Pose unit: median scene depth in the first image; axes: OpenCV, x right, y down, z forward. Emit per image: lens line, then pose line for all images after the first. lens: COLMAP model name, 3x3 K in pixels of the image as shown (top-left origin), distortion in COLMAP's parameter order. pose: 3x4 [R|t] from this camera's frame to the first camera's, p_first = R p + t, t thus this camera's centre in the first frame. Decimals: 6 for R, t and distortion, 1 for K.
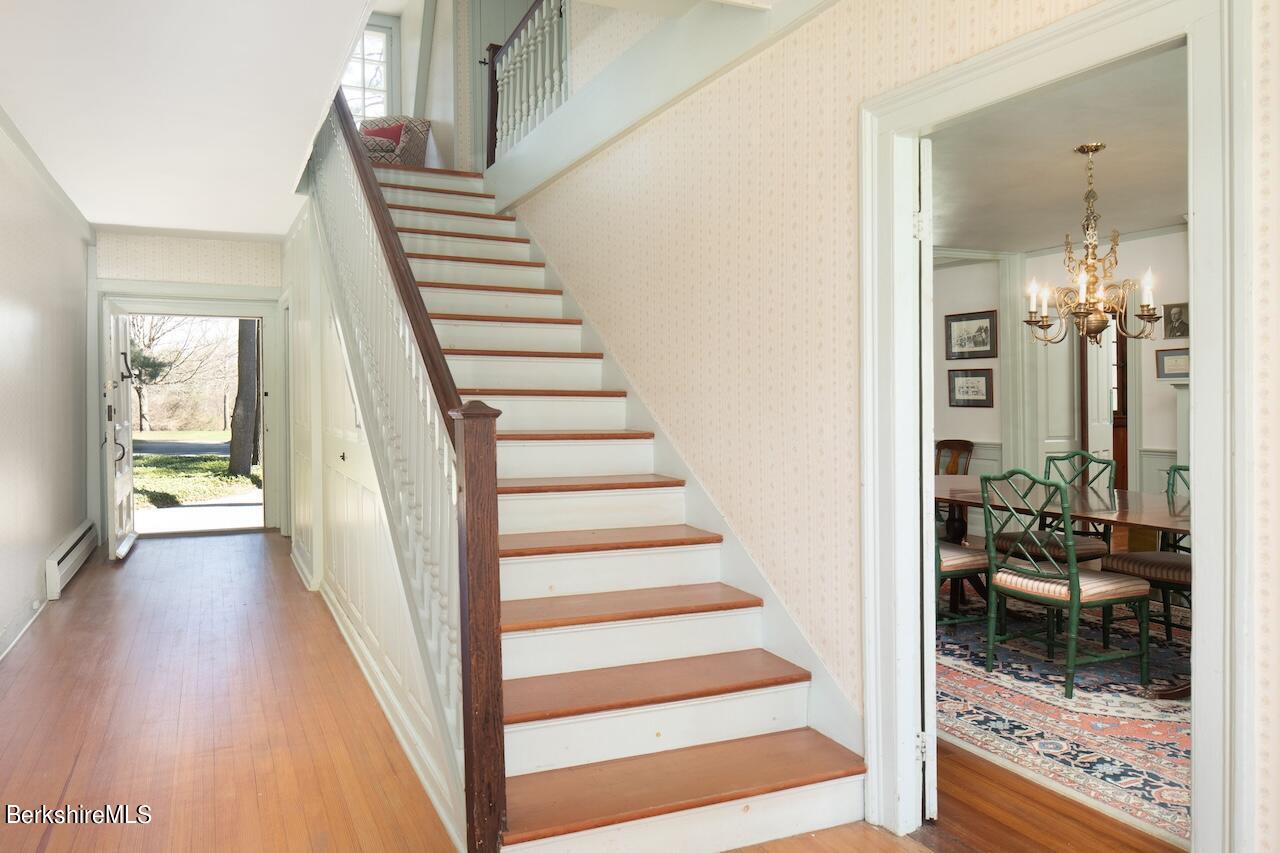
lens RADIAL K [[886.3, 0, 635.8], [0, 886.3, 418.1], [0, 0, 1]] dist [0.026602, -0.000594]
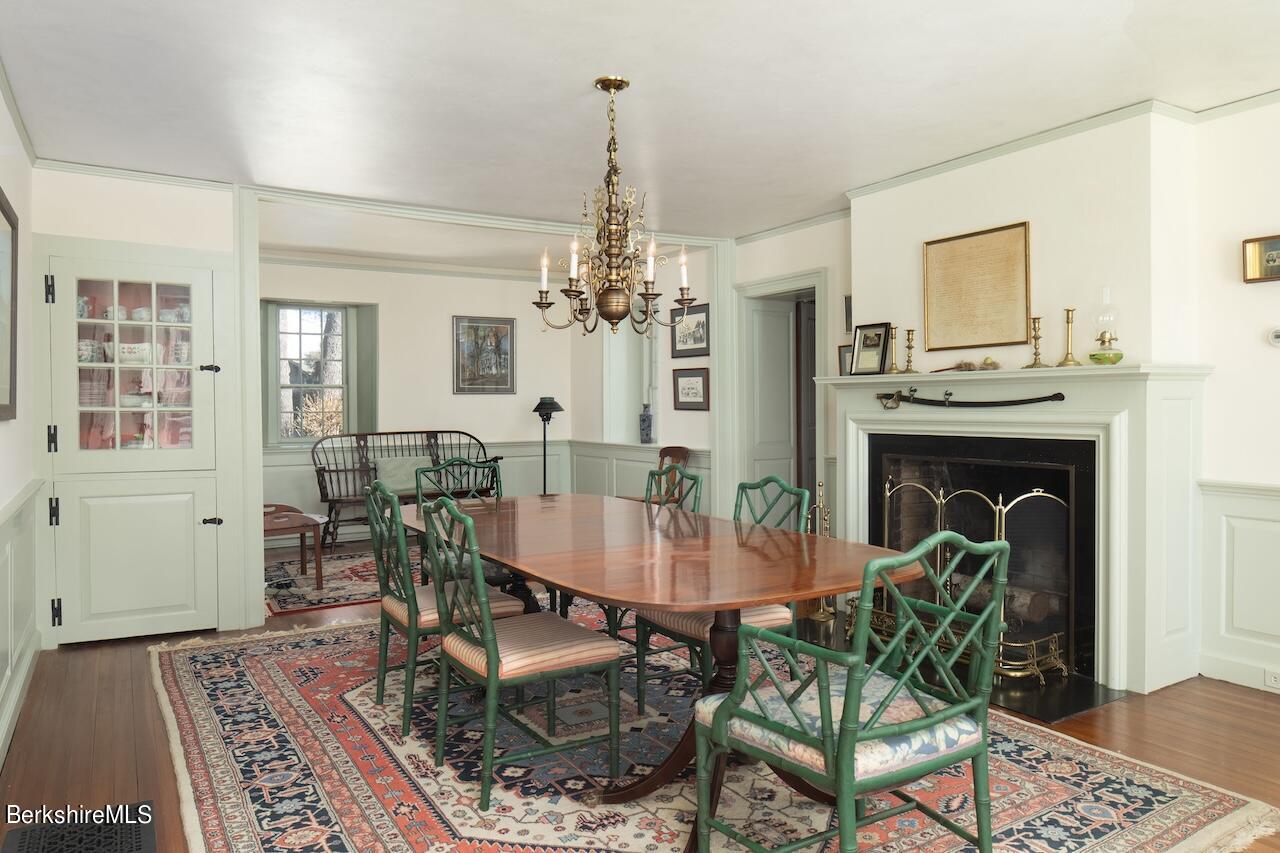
lens RADIAL K [[886.3, 0, 643.4], [0, 886.3, 425.8], [0, 0, 1]] dist [0.026602, -0.000594]
pose [[0.993607, -0.006805, 0.112690, 0.492743], [0.006204, 0.999965, 0.005686, -0.004875], [-0.112725, -0.004950, 0.993614, 0.240095]]
